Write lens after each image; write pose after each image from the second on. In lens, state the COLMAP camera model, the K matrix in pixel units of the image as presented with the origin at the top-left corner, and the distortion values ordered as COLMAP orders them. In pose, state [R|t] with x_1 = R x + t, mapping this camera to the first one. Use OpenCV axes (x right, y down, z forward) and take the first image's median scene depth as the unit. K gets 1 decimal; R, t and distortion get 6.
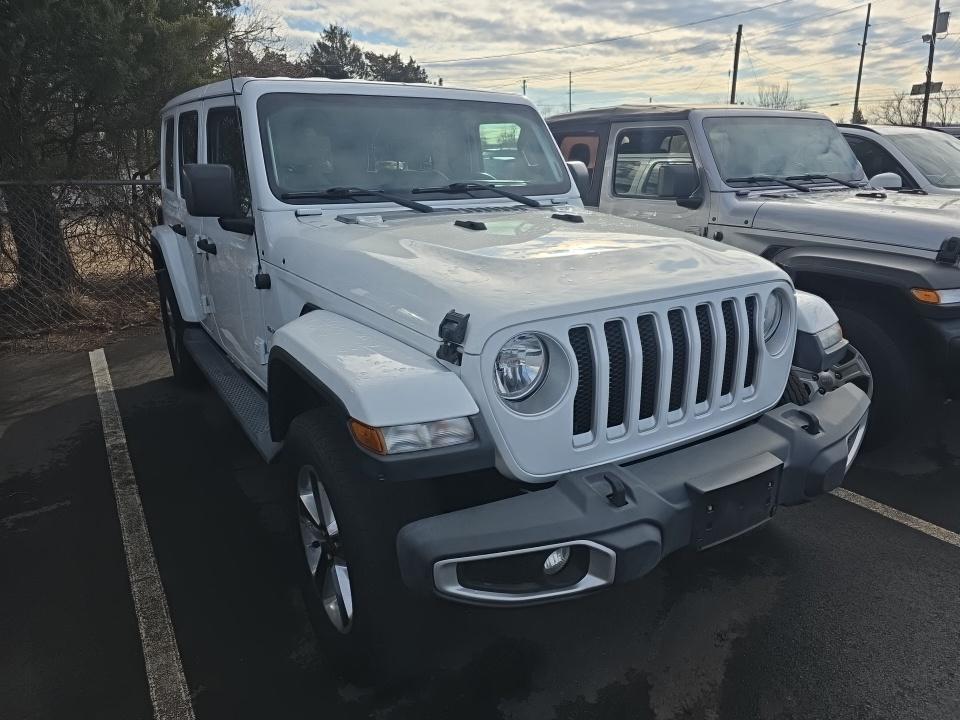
lens RADIAL K [[652.3, 0, 480.0], [0, 652.3, 360.0], [0, 0, 1]] dist [0.076212, -0.063247]
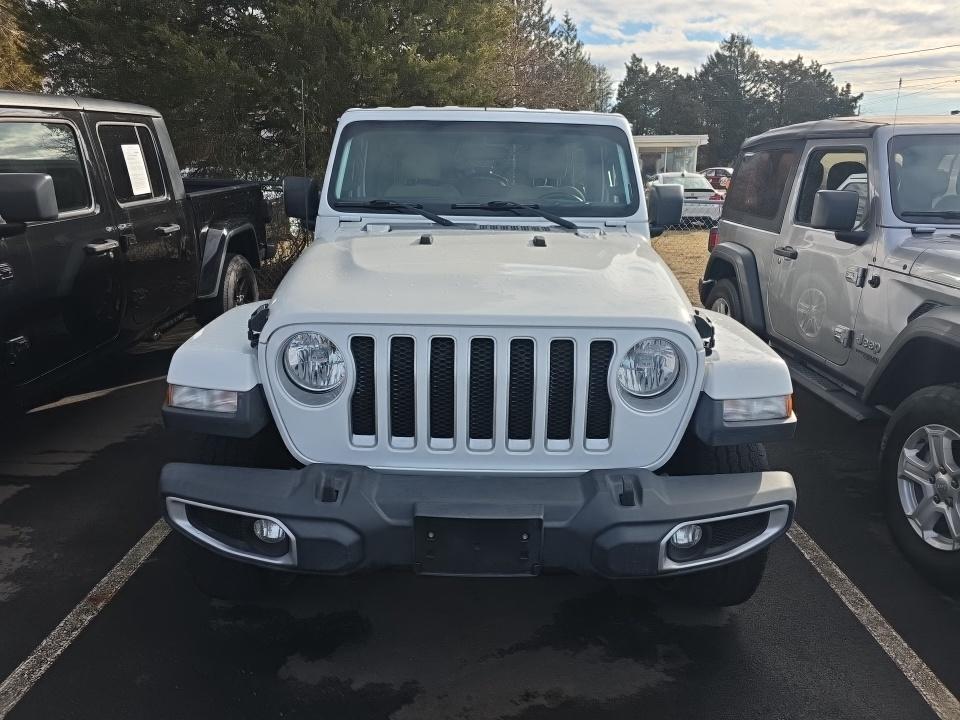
lens RADIAL K [[652.3, 0, 480.0], [0, 652.3, 360.0], [0, 0, 1]] dist [0.076212, -0.063247]
pose [[0.845416, 0.169795, -0.506401, 0.369823], [-0.177626, 0.983537, 0.033238, -0.034904], [0.503708, 0.061850, 0.861657, 0.069202]]
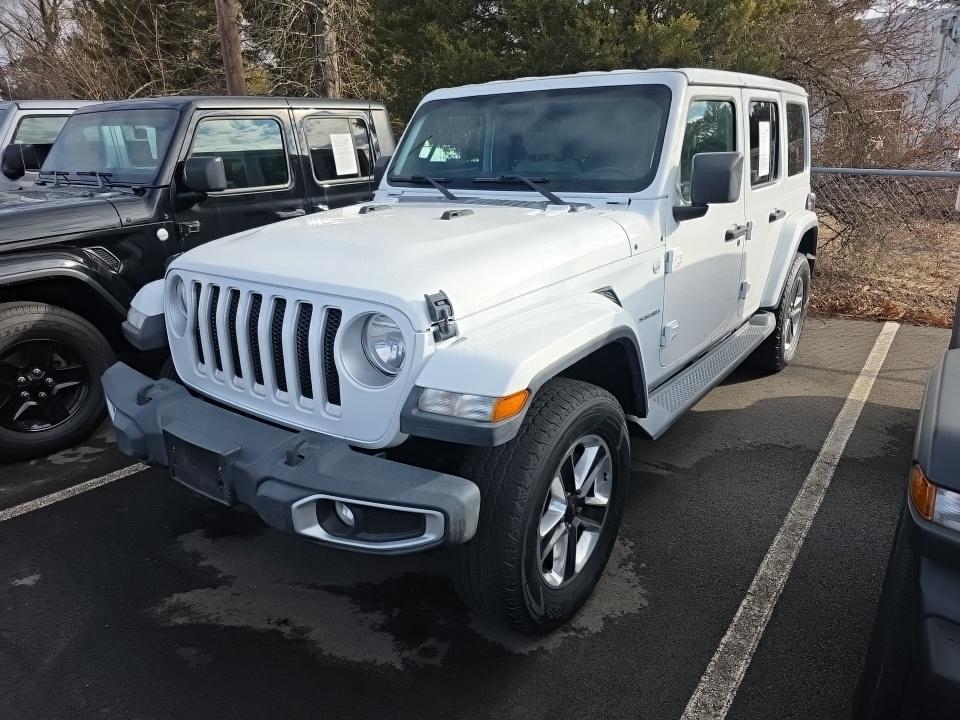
lens RADIAL K [[652.3, 0, 480.0], [0, 652.3, 360.0], [0, 0, 1]] dist [0.076212, -0.063247]
pose [[0.356948, 0.286556, -0.889086, 0.677128], [-0.260149, 0.944626, 0.200013, -0.135871], [0.897168, 0.159900, 0.411730, 0.417676]]
